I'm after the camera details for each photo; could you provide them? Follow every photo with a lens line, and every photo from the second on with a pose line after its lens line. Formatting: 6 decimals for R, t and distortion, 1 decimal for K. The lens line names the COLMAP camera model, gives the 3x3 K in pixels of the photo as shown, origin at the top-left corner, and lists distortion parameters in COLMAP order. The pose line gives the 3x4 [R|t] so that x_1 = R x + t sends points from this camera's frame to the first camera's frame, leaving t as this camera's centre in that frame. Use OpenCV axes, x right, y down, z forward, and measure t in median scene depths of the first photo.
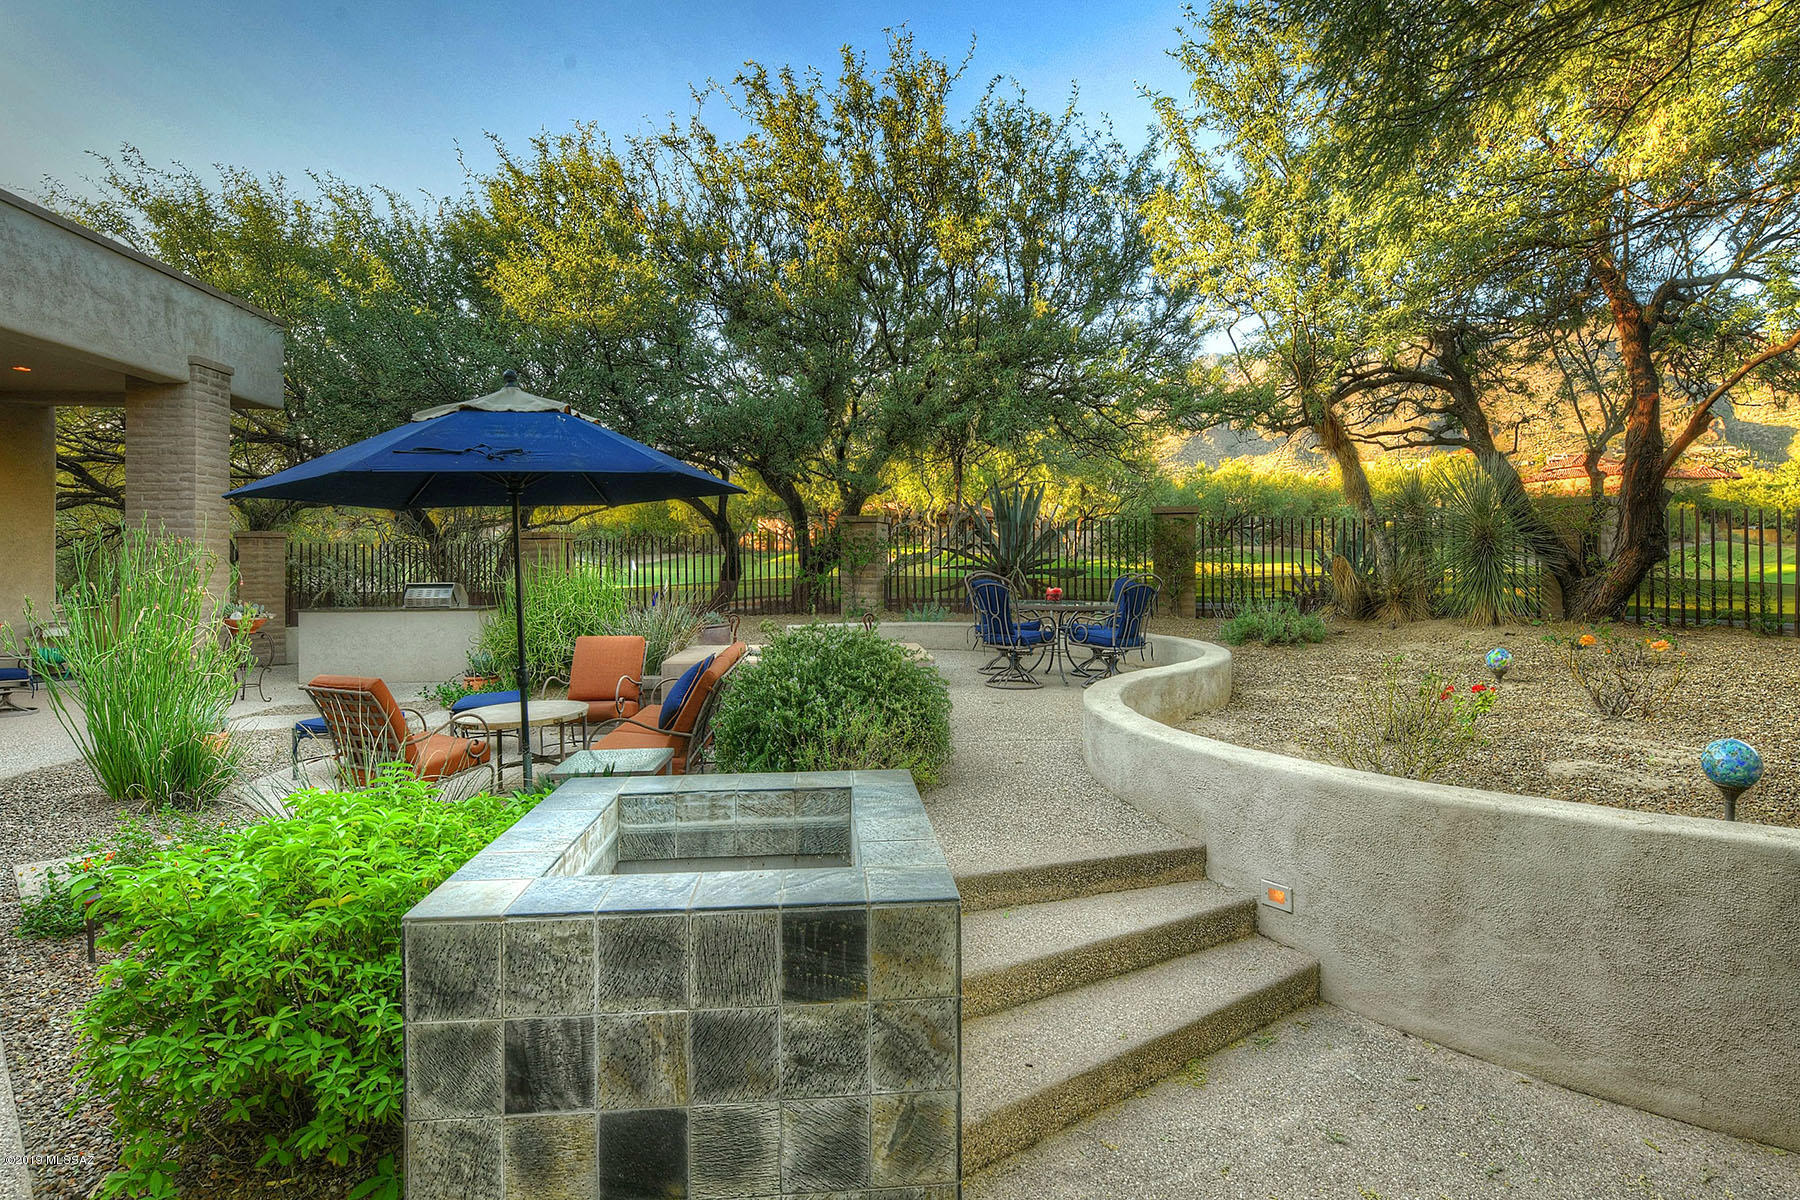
lens RADIAL K [[882.5, 0, 903.2], [0, 882.5, 605.6], [0, 0, 1]] dist [0.000484, -0.000053]
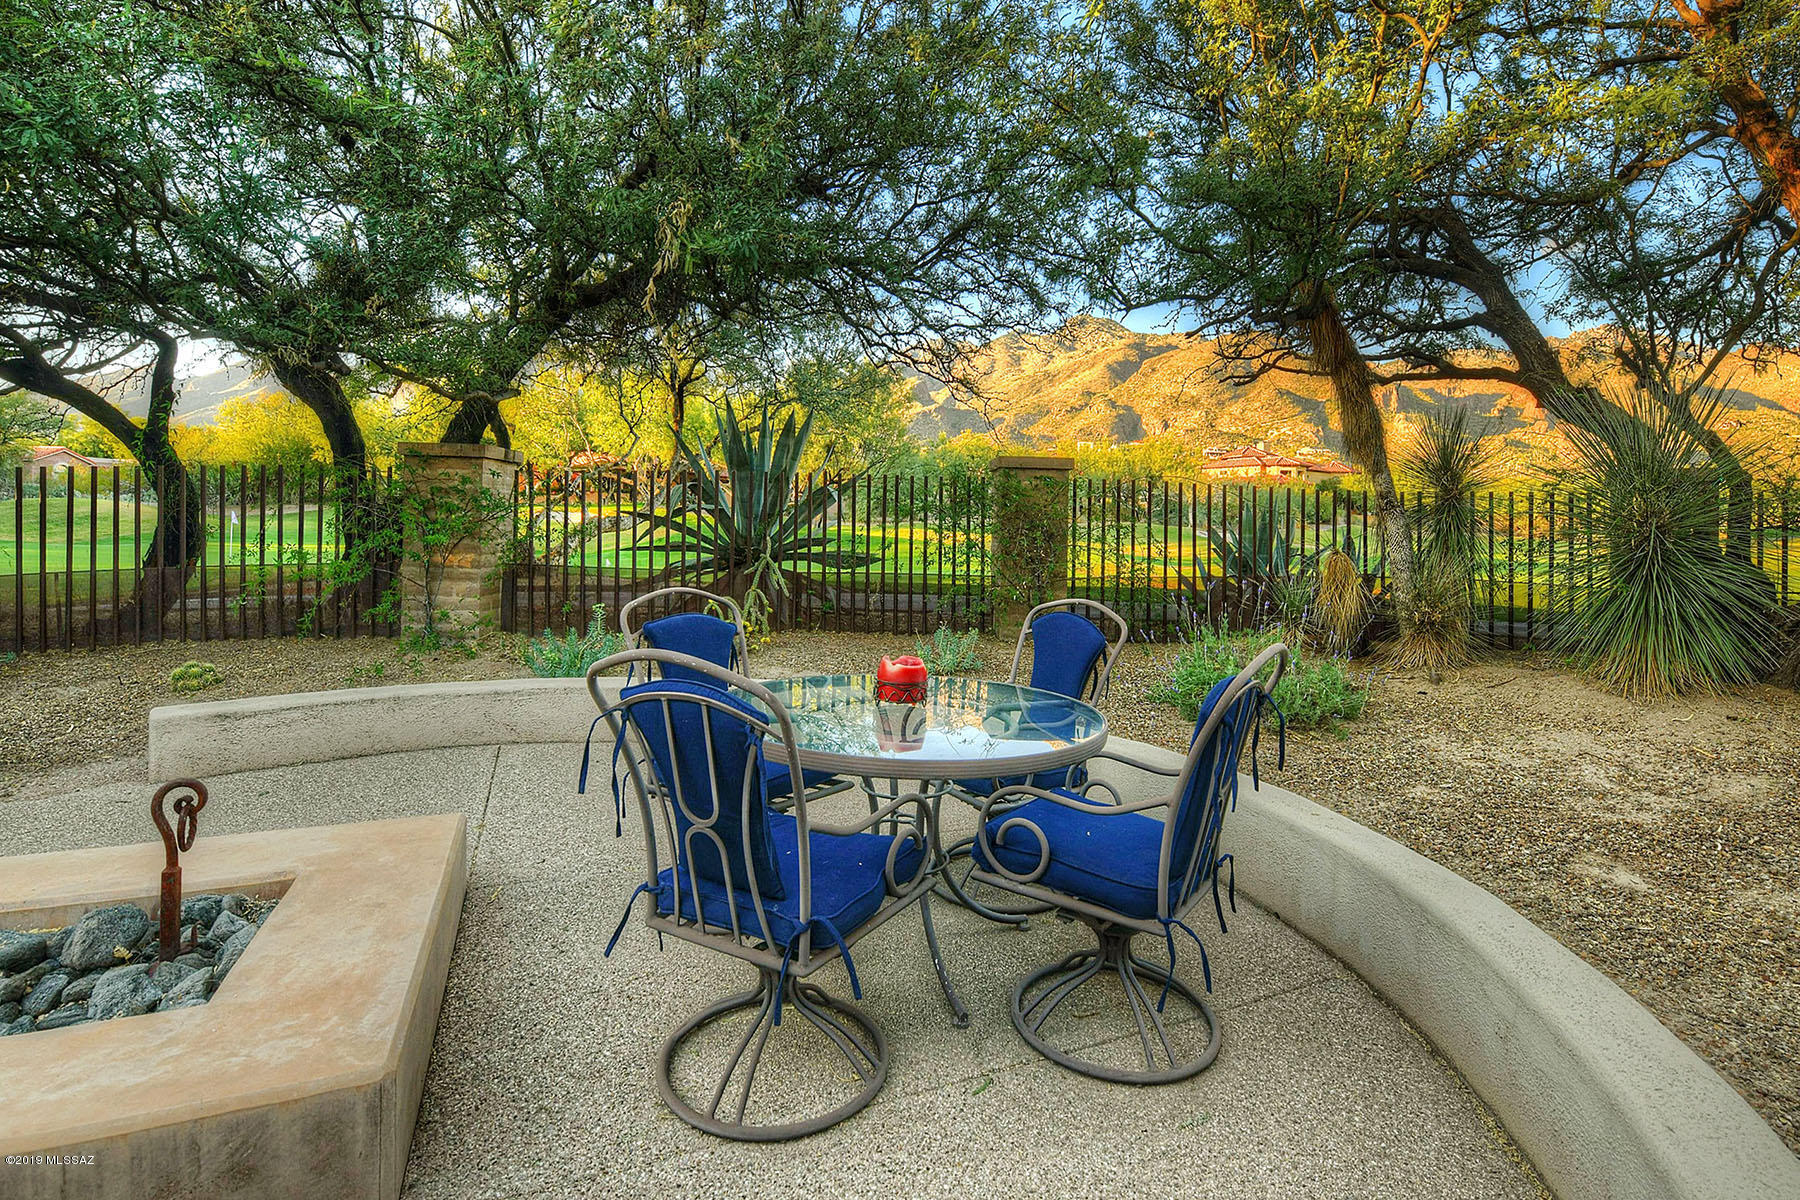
lens RADIAL K [[882.5, 0, 902.5], [0, 882.5, 583.5], [0, 0, 1]] dist [0.000484, -0.000053]
pose [[0.956434, 0.011251, 0.291732, 0.049435], [-0.015448, 0.999808, 0.012087, -0.030319], [-0.291540, -0.016067, 0.956424, 0.439456]]
